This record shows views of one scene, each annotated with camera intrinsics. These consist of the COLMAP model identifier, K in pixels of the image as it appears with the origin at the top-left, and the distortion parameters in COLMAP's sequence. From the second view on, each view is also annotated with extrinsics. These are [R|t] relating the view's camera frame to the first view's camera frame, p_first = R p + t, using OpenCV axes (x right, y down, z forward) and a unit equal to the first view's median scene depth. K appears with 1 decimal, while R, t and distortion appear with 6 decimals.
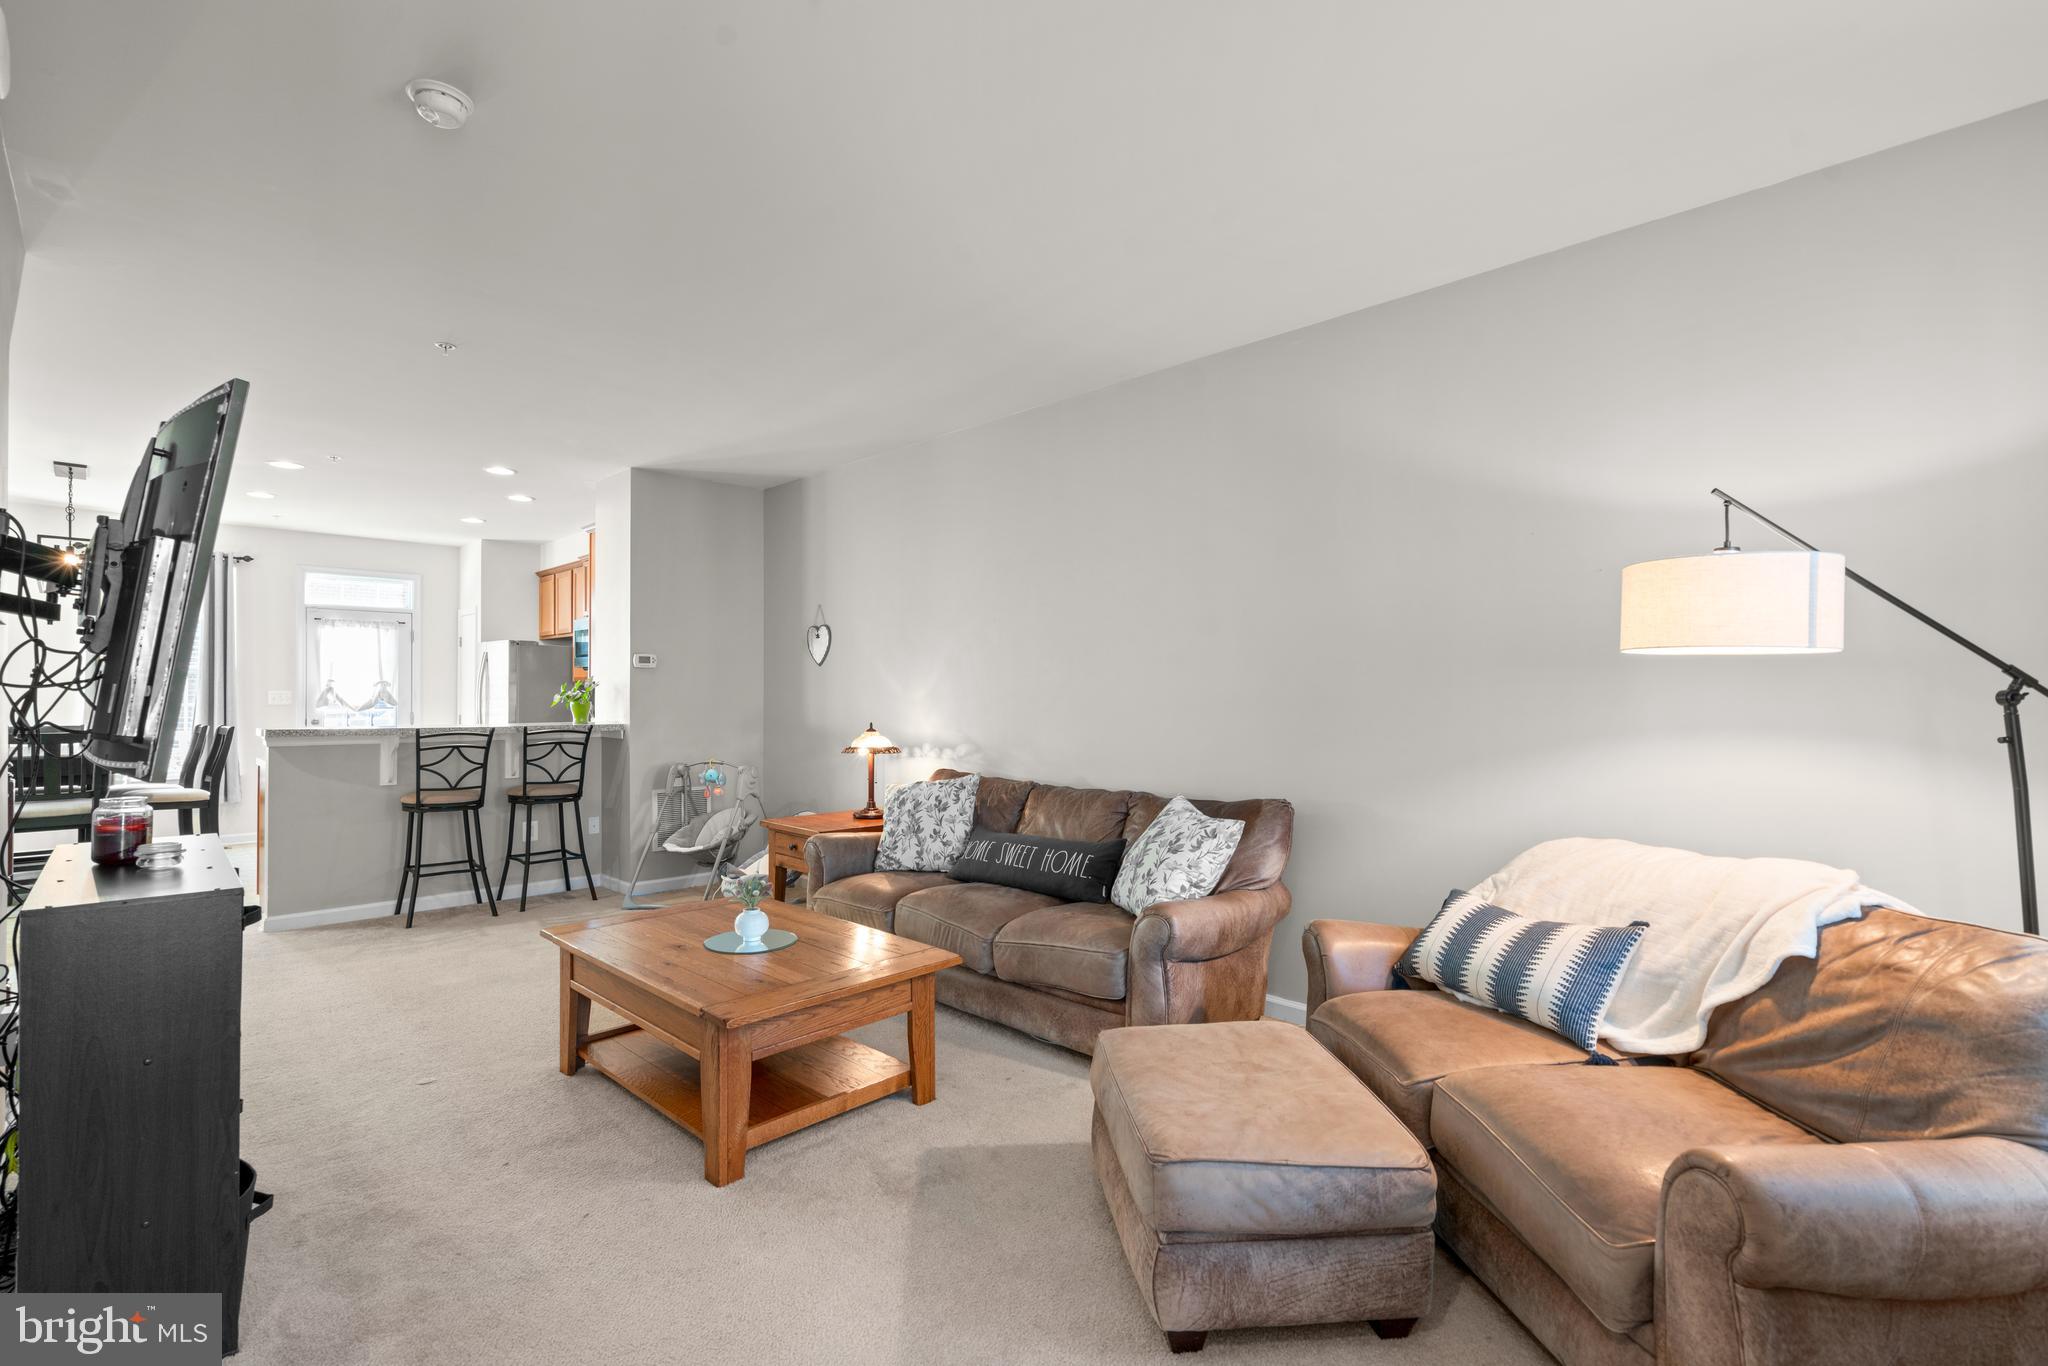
lens RADIAL K [[932.2, 0, 1022.5], [0, 932.2, 691.8], [0, 0, 1]] dist [-0.004662, 0.000506]
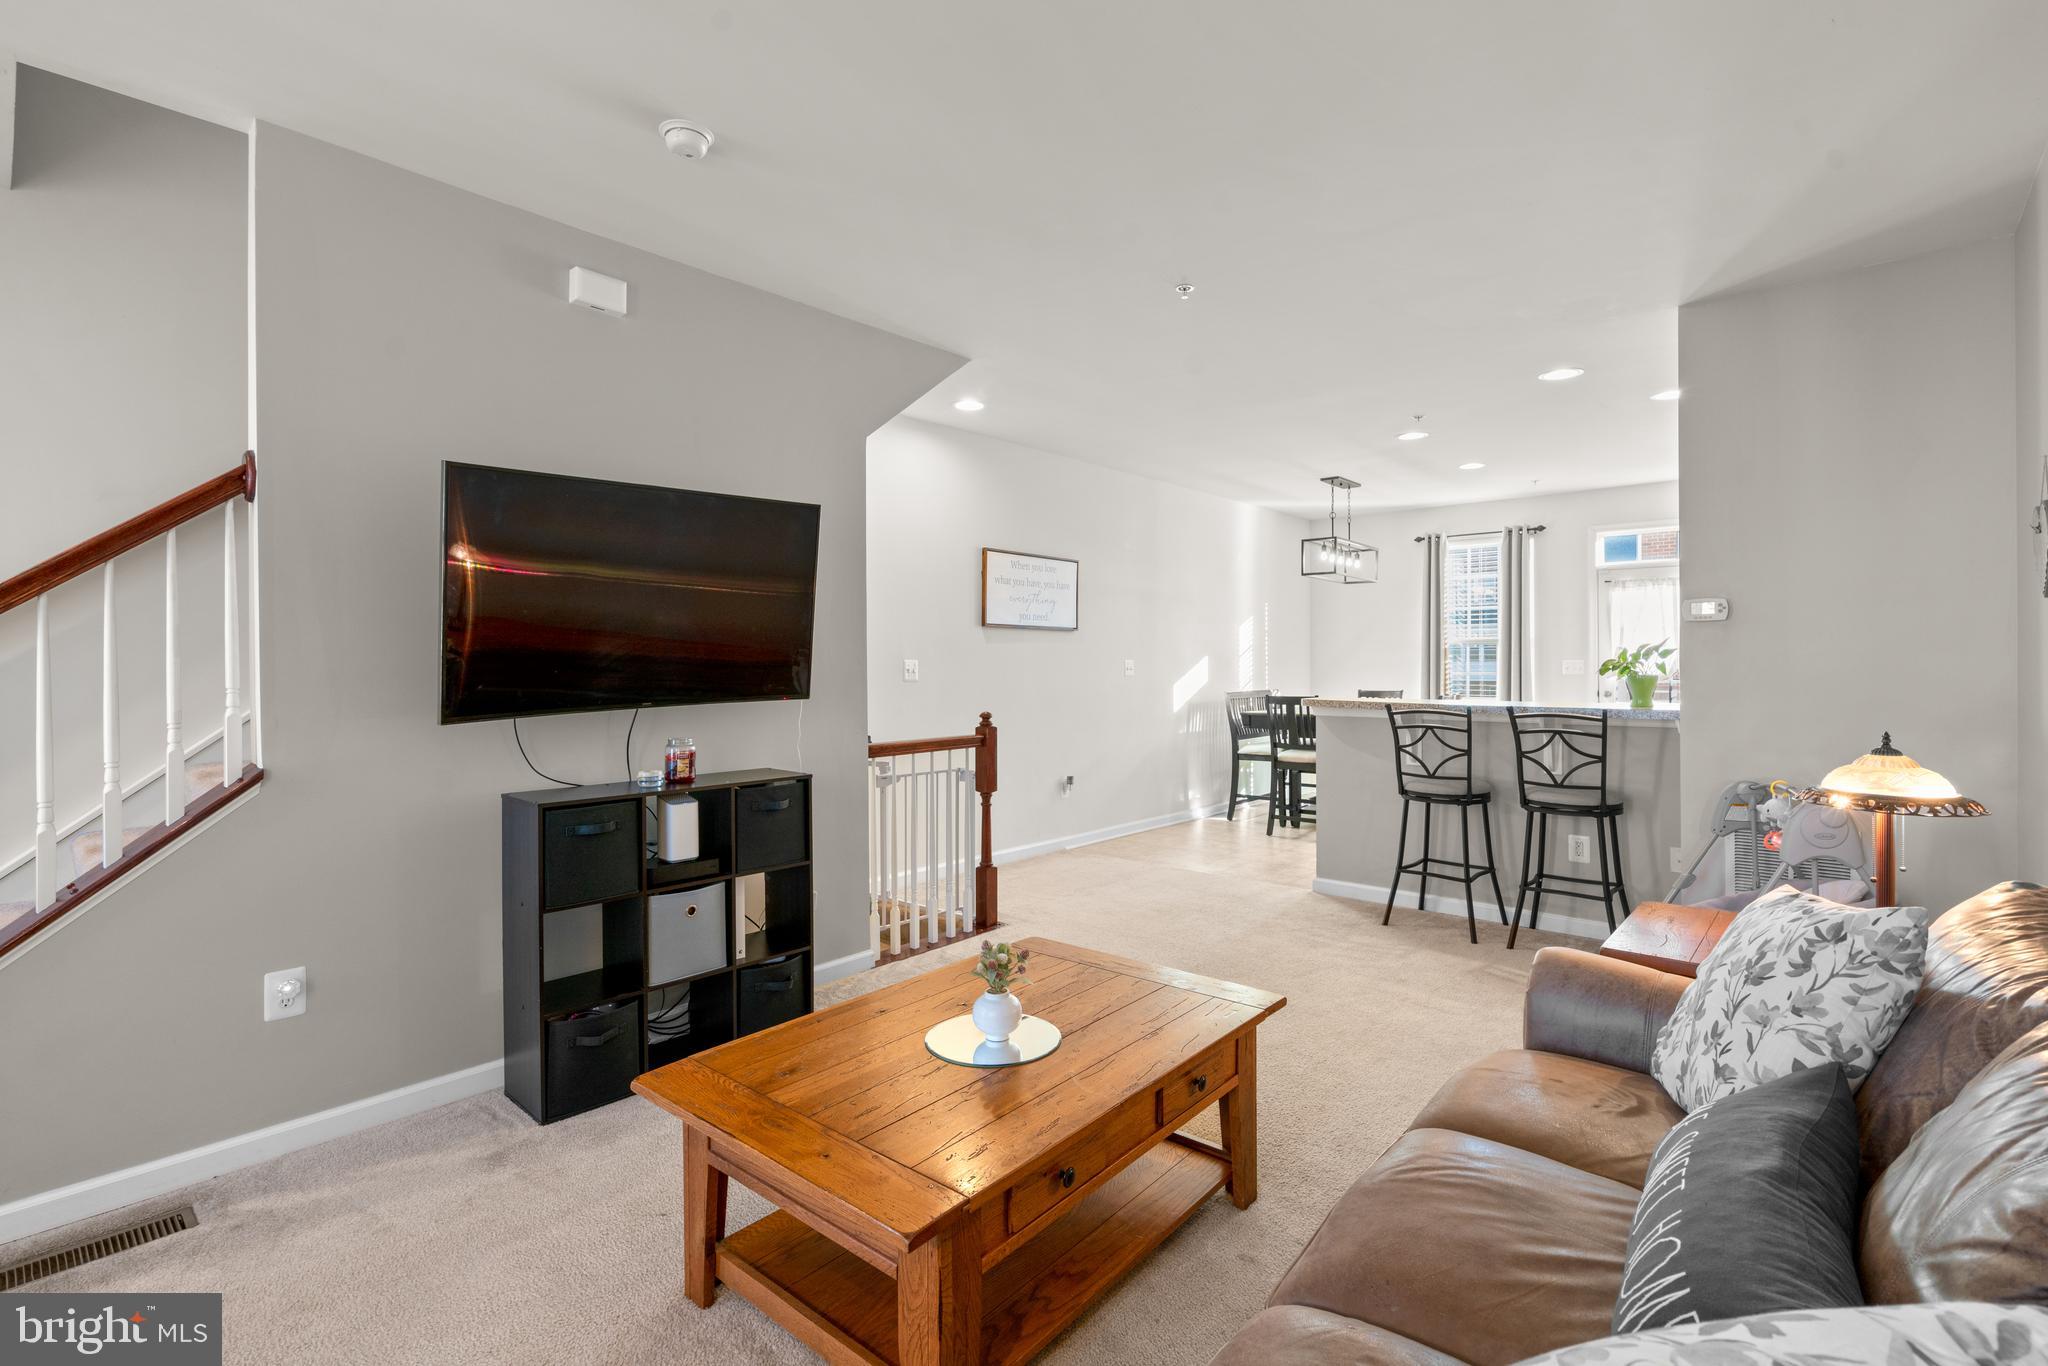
lens RADIAL K [[944.6, 0, 1018.5], [0, 944.6, 679.3], [0, 0, 1]] dist [-0.002456, 0.000707]
pose [[0.048055, 0.013168, -0.998758, 0.230837], [0.006396, 0.999889, 0.013491, 0.001905], [0.998824, -0.007036, 0.047966, 0.601448]]
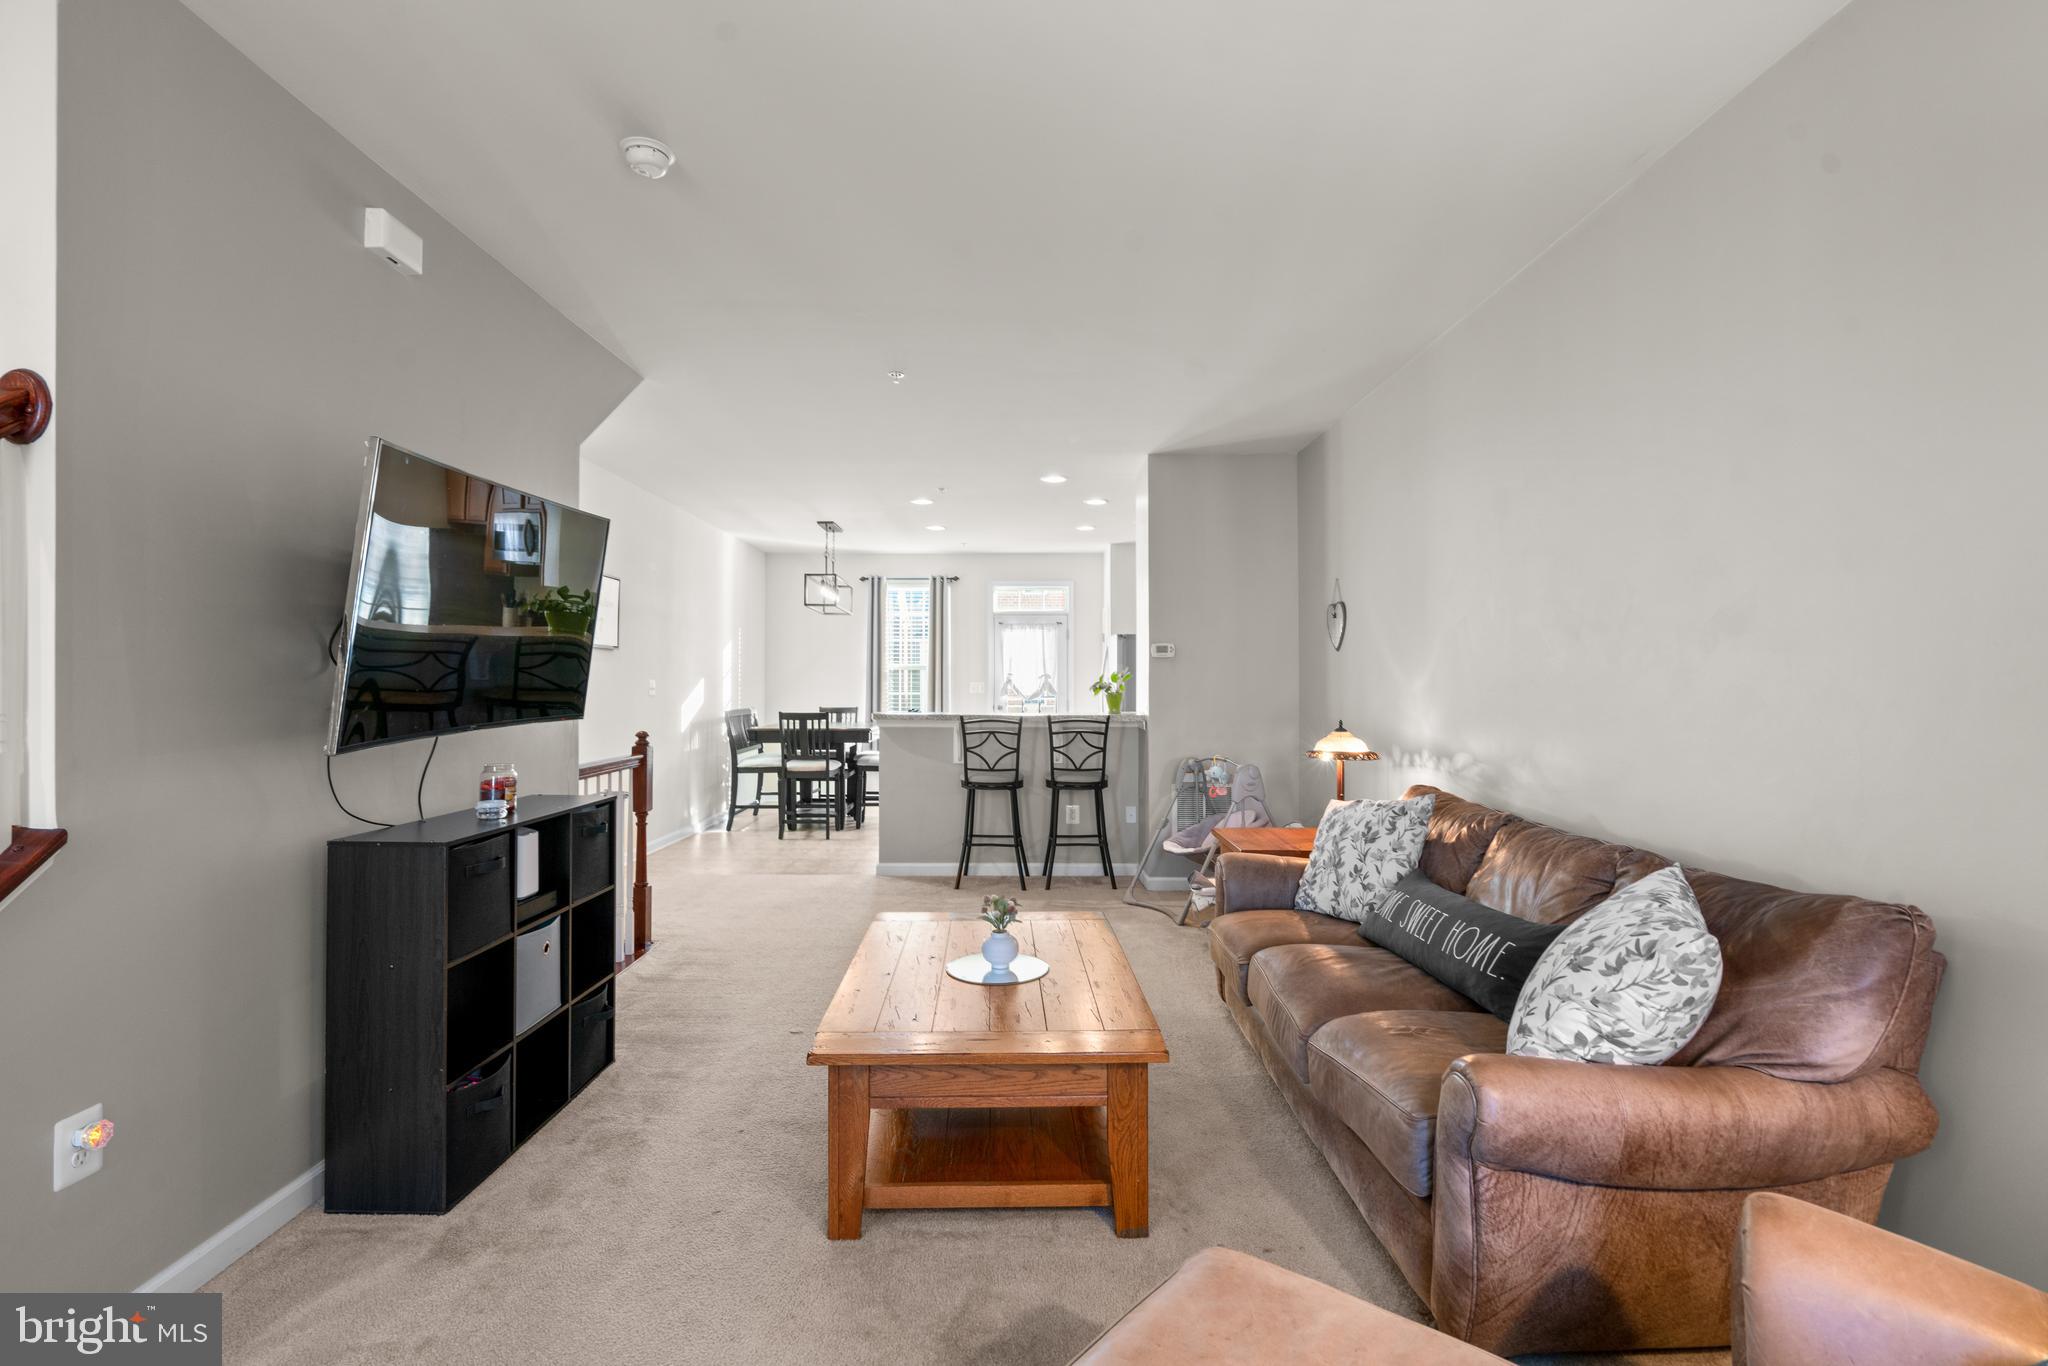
lens RADIAL K [[932.2, 0, 1022.5], [0, 932.2, 691.8], [0, 0, 1]] dist [-0.004662, 0.000506]
pose [[0.706480, 0.004206, -0.707721, 0.208745], [0.002718, 0.999959, 0.008656, 0.001160], [0.707728, -0.008039, 0.706439, 0.245572]]
